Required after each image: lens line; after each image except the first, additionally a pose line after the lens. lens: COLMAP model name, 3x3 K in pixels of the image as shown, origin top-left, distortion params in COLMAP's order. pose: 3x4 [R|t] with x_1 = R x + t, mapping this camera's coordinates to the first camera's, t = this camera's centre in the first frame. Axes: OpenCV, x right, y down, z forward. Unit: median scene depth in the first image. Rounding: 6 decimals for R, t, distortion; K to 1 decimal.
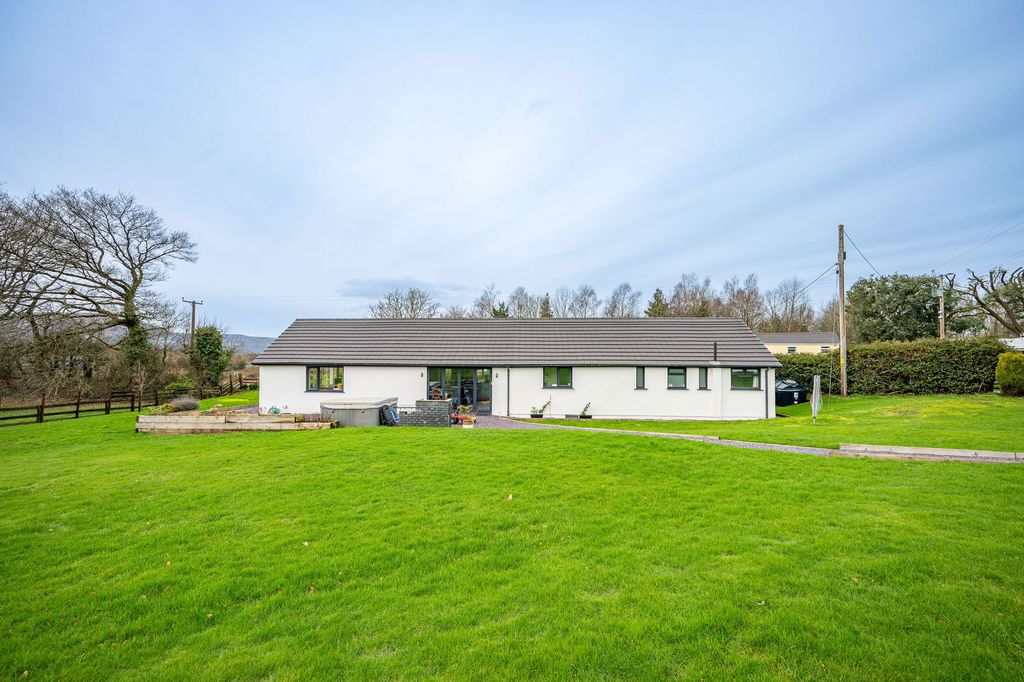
lens RADIAL K [[402.6, 0, 514.0], [0, 402.6, 346.4], [0, 0, 1]] dist [-0.001102, 0.000043]
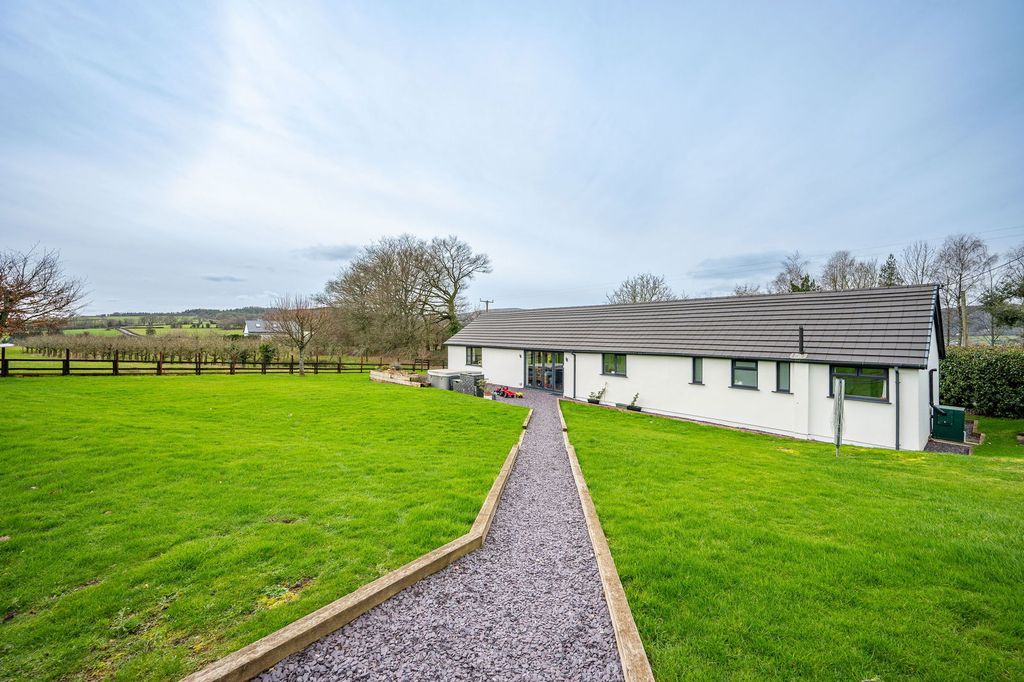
lens RADIAL K [[408.7, 0, 512.0], [0, 408.7, 341.0], [0, 0, 1]] dist [-0.000061, -0.000007]
pose [[0.679714, 0.013786, -0.733348, 0.660451], [0.002985, 0.999763, 0.021561, -0.001854], [0.733471, -0.016845, 0.679512, 0.148538]]
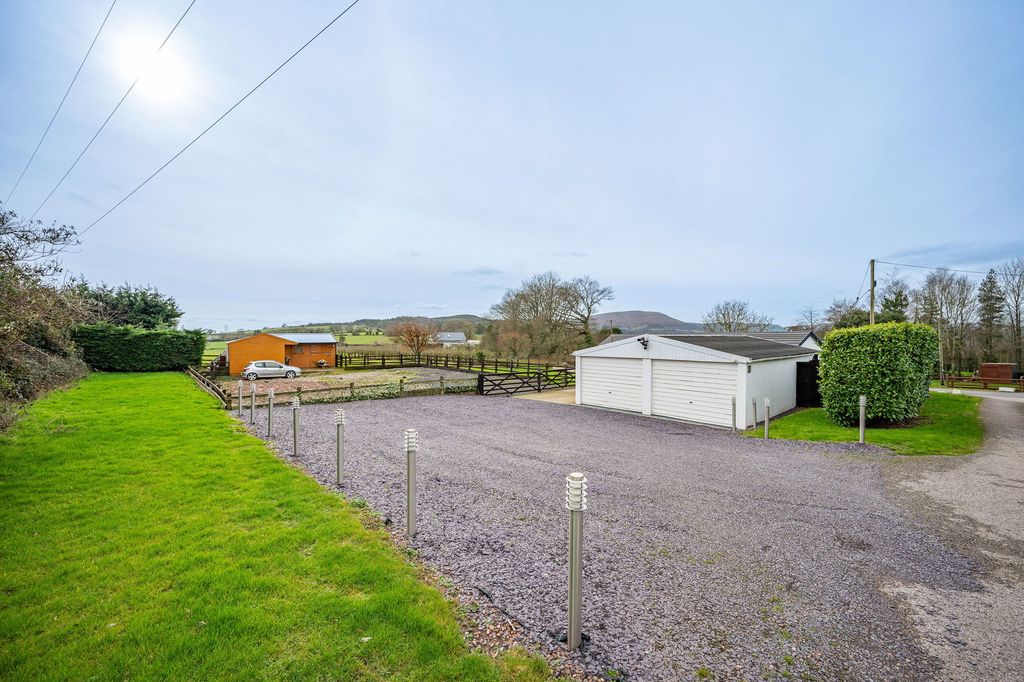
lens RADIAL K [[402.6, 0, 514.0], [0, 402.6, 346.4], [0, 0, 1]] dist [-0.001102, 0.000043]
pose [[0.442951, 0.016213, -0.896399, 1.571311], [0.011959, 0.999641, 0.023990, -0.074049], [0.896466, -0.021347, 0.442597, -0.651523]]
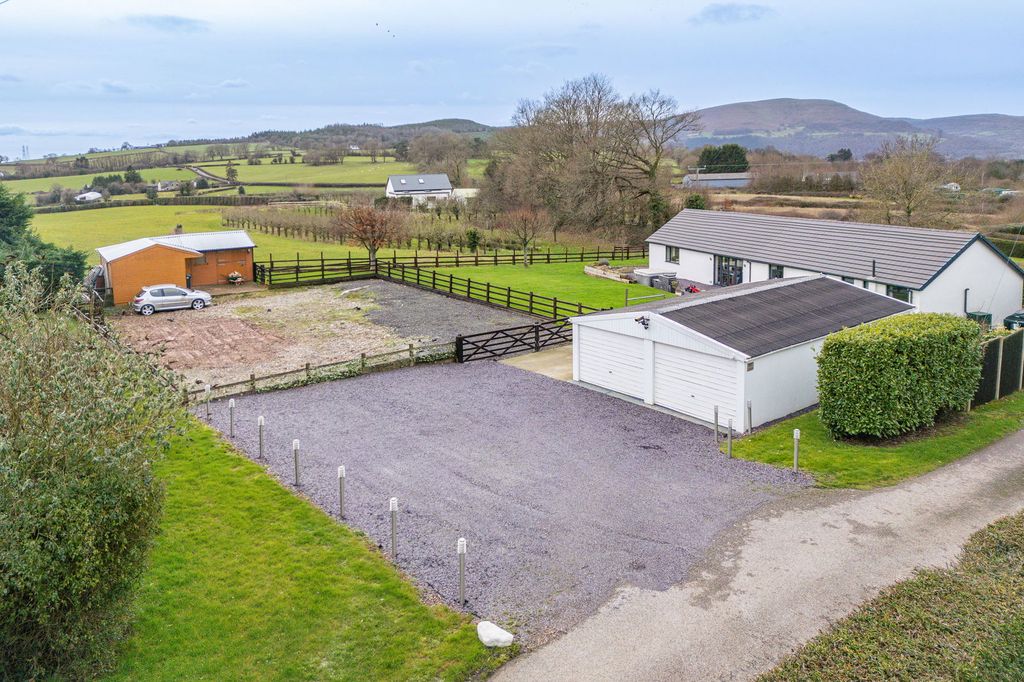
lens RADIAL K [[749.9, 0, 484.4], [0, 749.9, 248.6], [0, 0, 1]] dist [0.048870, -0.004117]
pose [[0.371711, 0.100818, -0.922858, 2.000869], [0.033125, 0.992012, 0.121714, -0.329584], [0.927757, -0.075812, 0.365403, -0.763383]]
